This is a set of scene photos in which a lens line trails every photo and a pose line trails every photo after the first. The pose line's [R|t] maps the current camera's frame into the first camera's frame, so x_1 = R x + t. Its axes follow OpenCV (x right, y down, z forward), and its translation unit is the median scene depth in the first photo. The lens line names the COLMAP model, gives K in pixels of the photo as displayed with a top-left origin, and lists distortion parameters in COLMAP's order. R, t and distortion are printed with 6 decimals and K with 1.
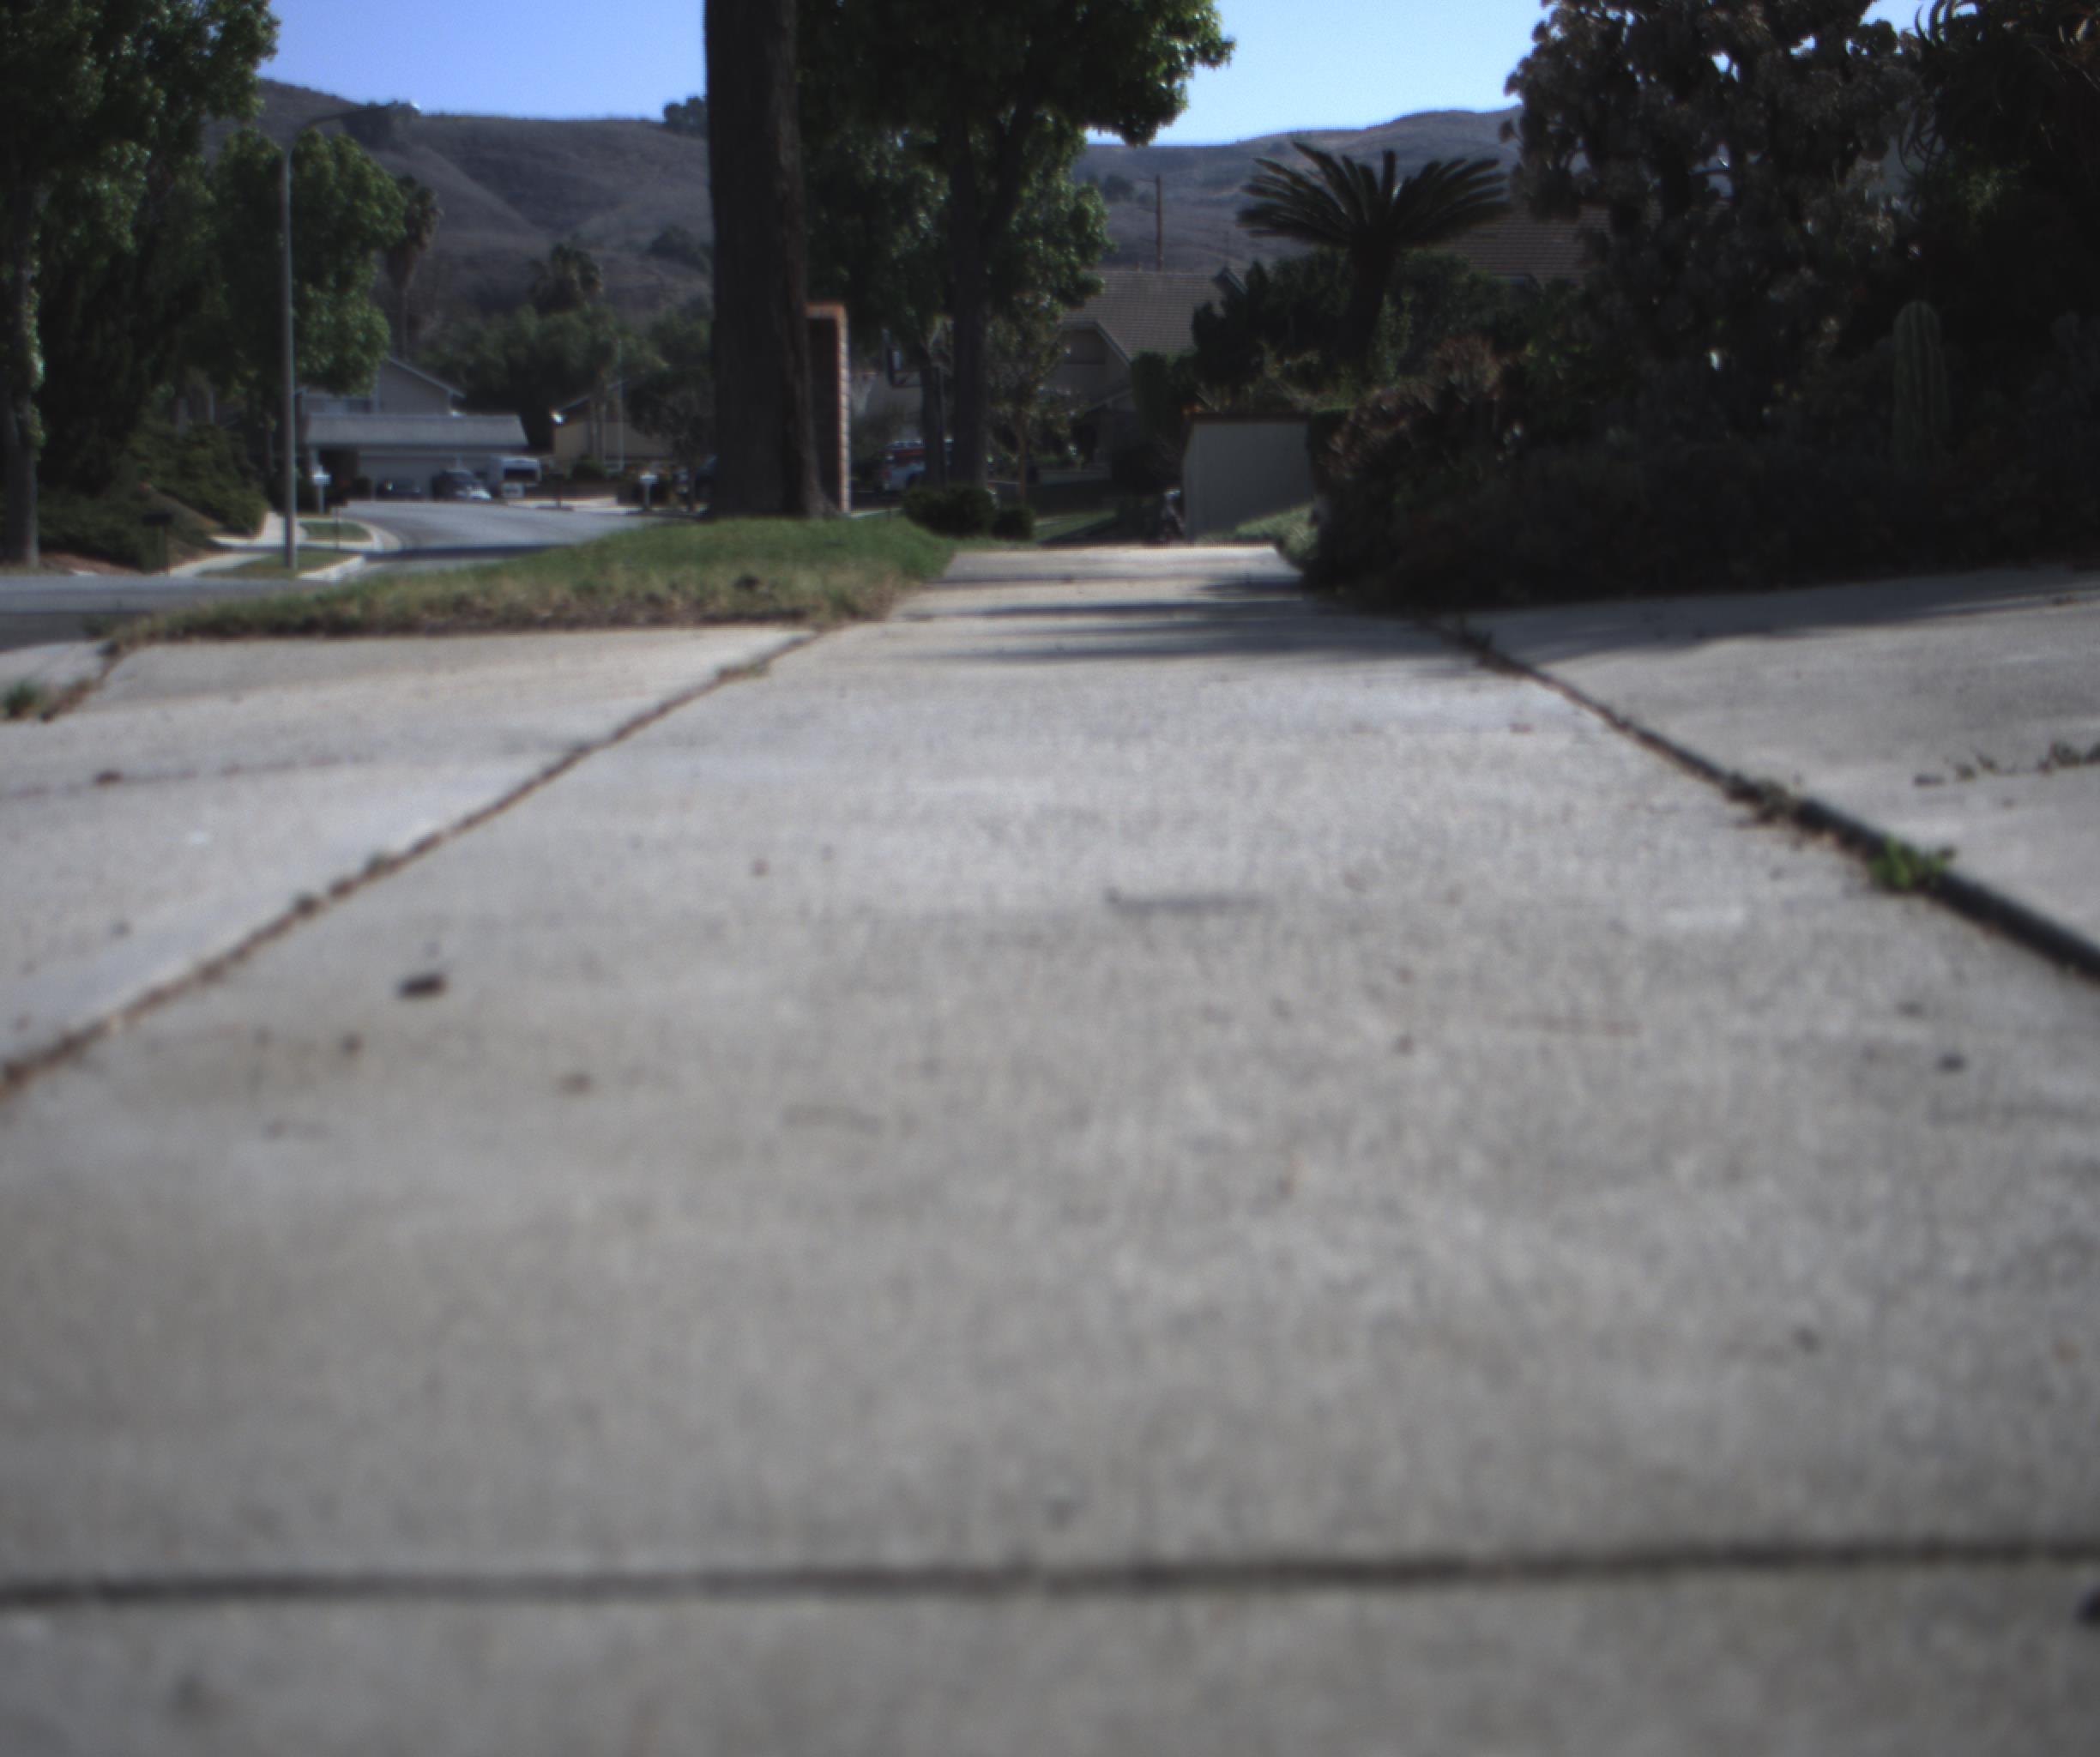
lens RADIAL K [[3923.7, 0, 1050.0], [0, 3923.7, 878.5], [0, 0, 1]] dist [-0.185401, 0.856989]
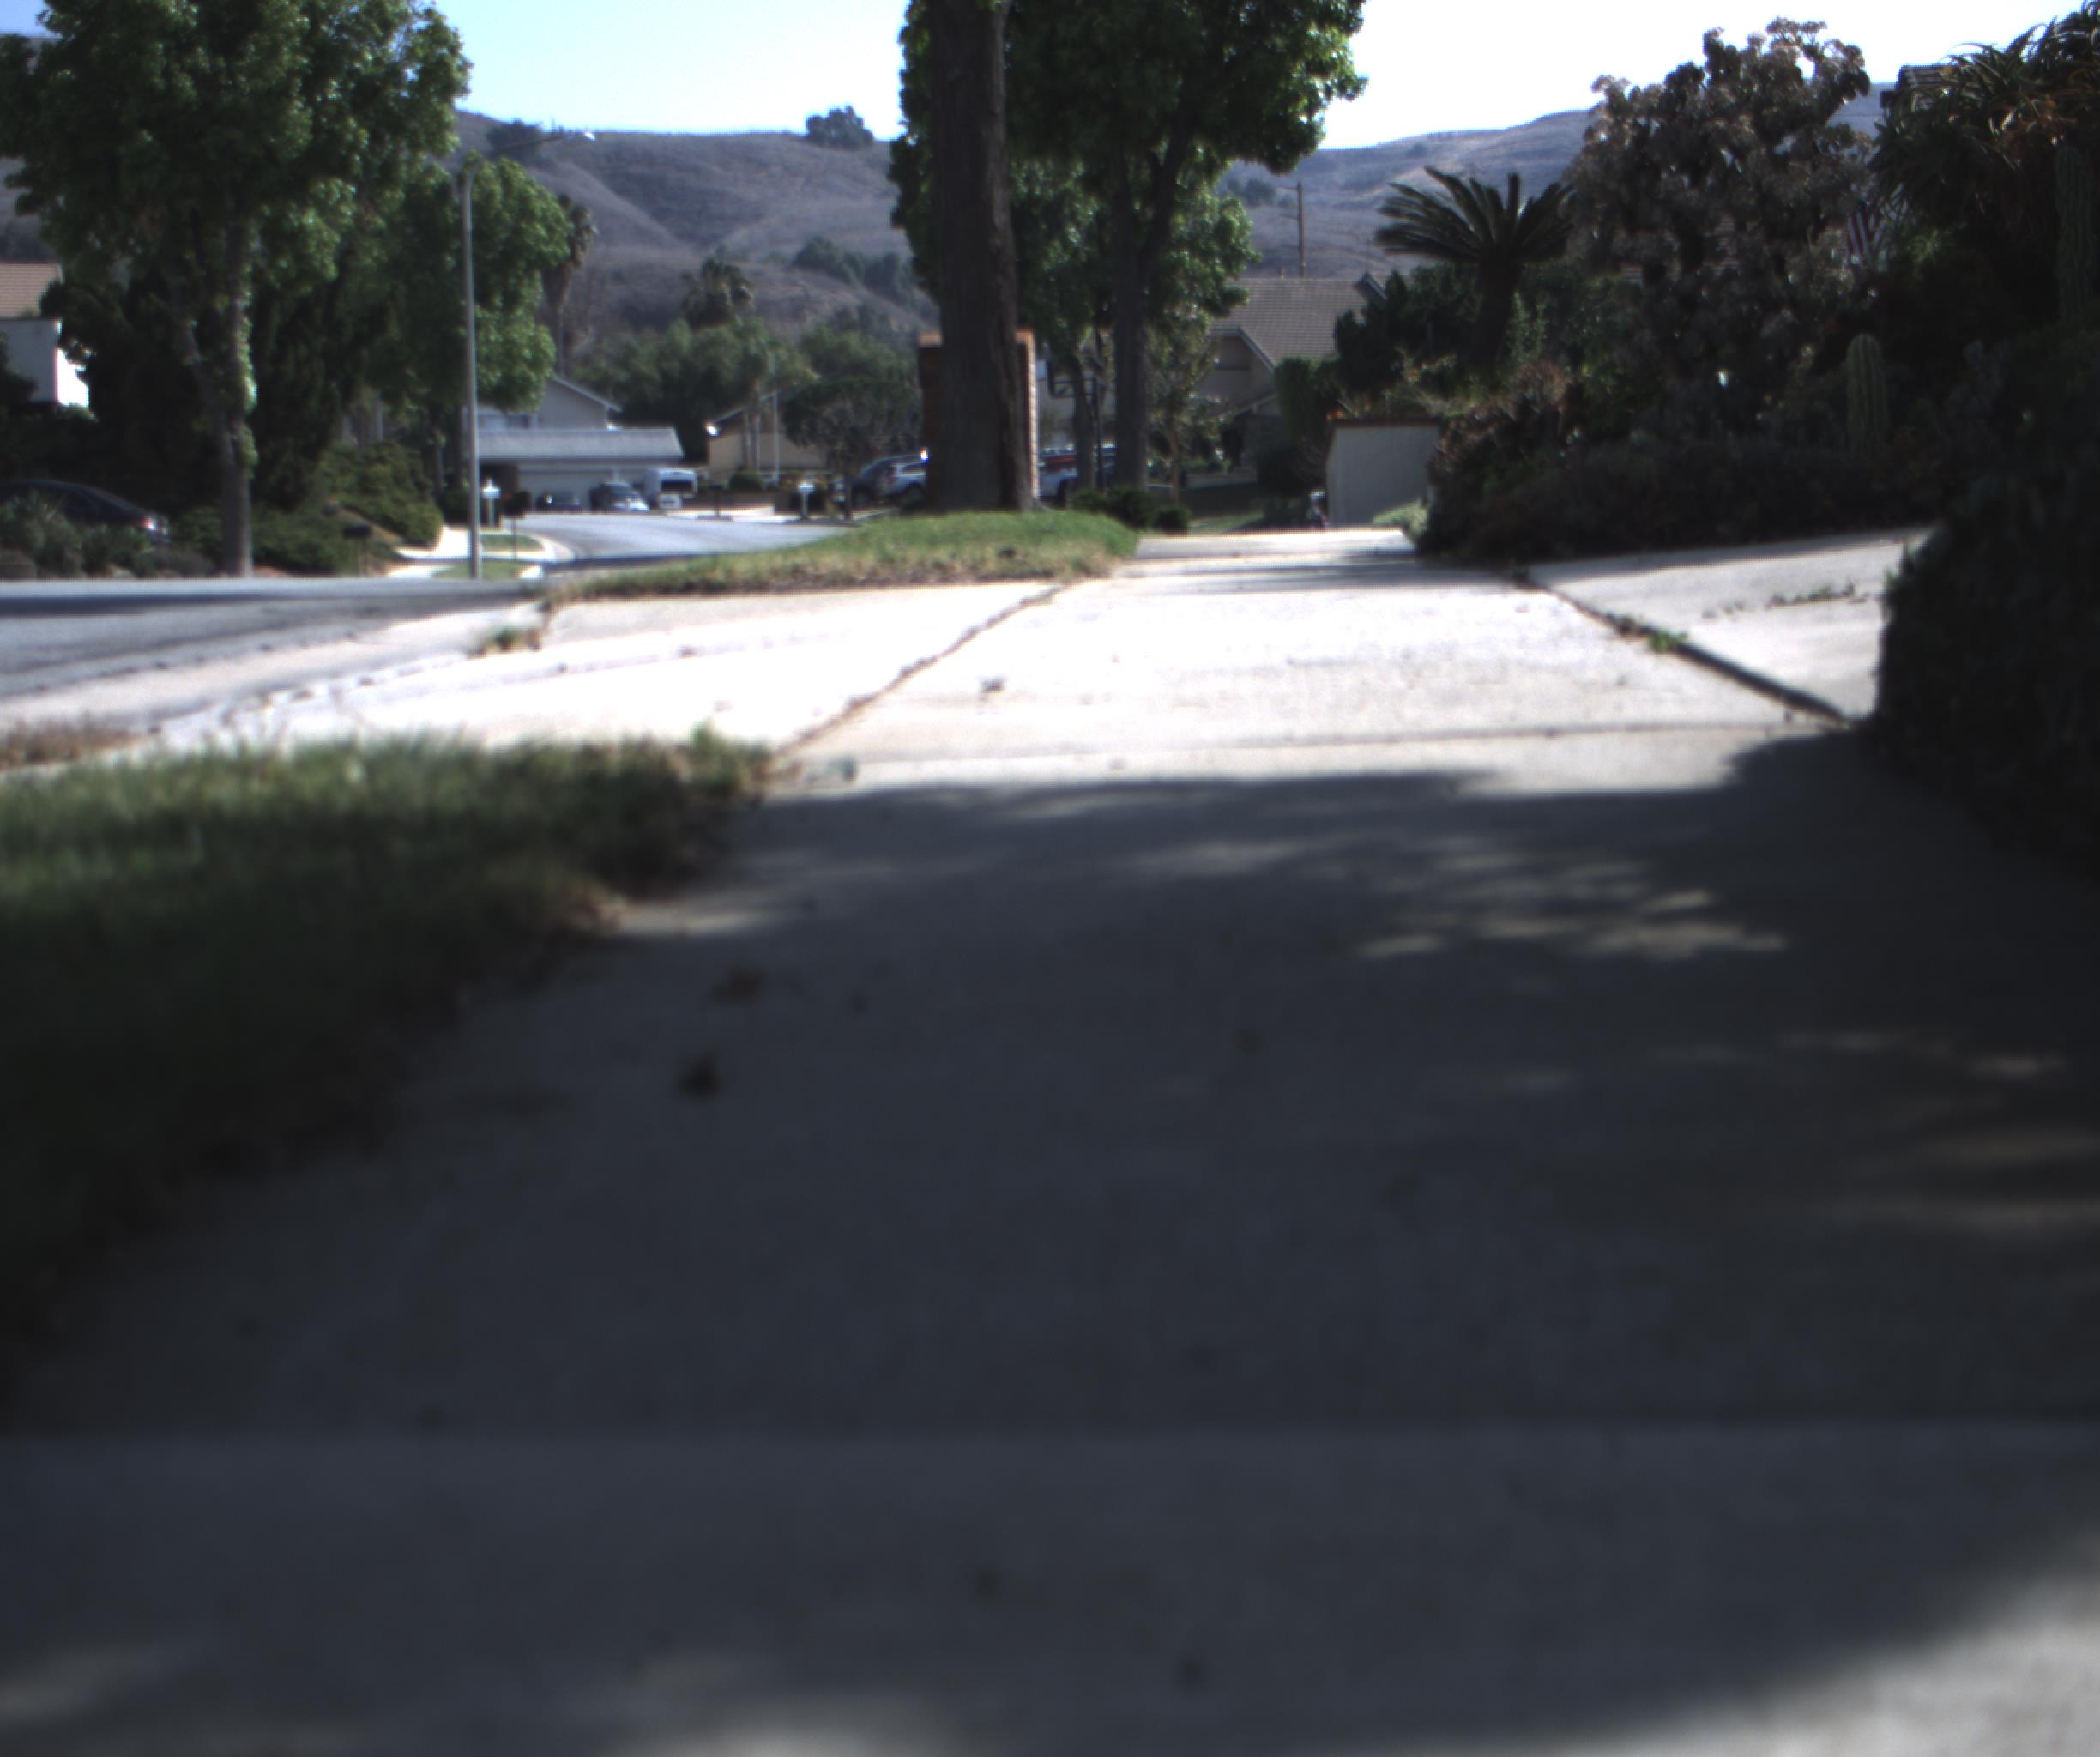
lens RADIAL K [[3923.7, 0, 1050.0], [0, 3923.7, 878.5], [0, 0, 1]] dist [-0.185401, 0.856989]
pose [[0.999214, -0.011180, -0.038029, -0.001047], [0.011124, 0.999937, -0.001685, 0.003724], [0.038045, 0.001261, 0.999275, -0.033600]]
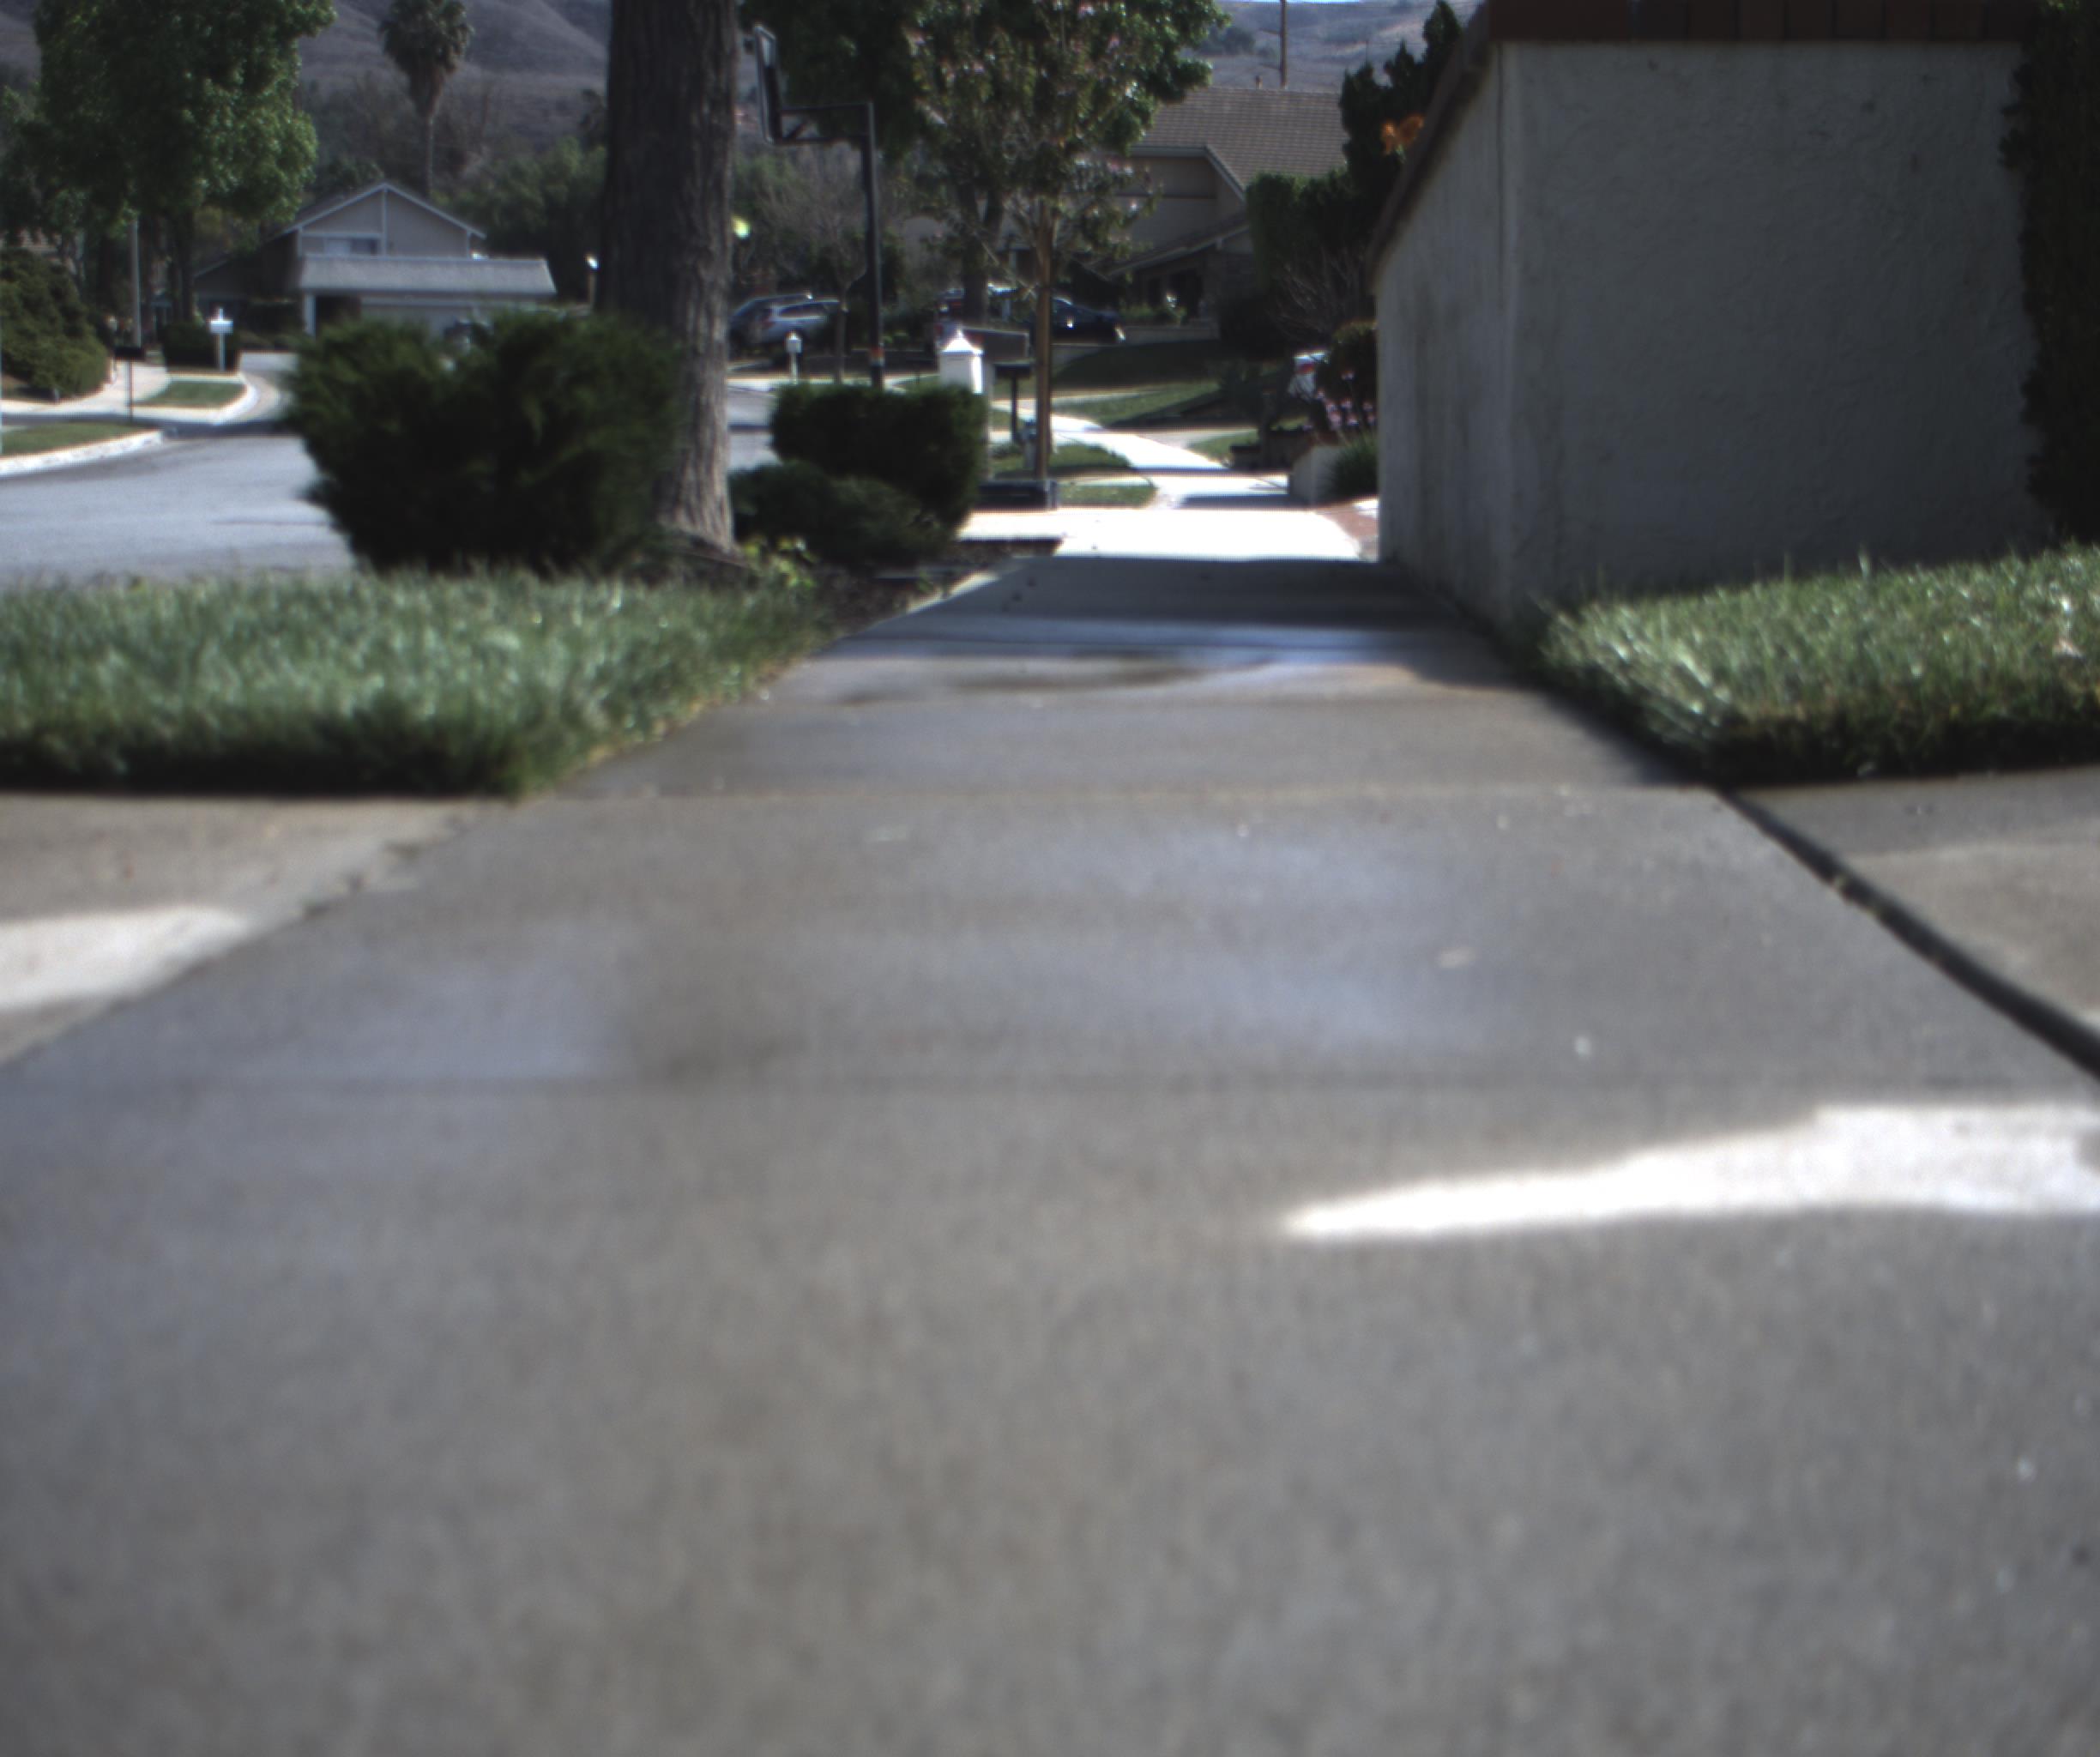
lens RADIAL K [[3923.7, 0, 1050.0], [0, 3923.7, 878.5], [0, 0, 1]] dist [-0.185401, 0.856989]
pose [[0.999487, 0.016835, -0.027261, 0.005774], [-0.015878, 0.999263, 0.034945, -0.024865], [0.027829, -0.034494, 0.999017, 0.254122]]
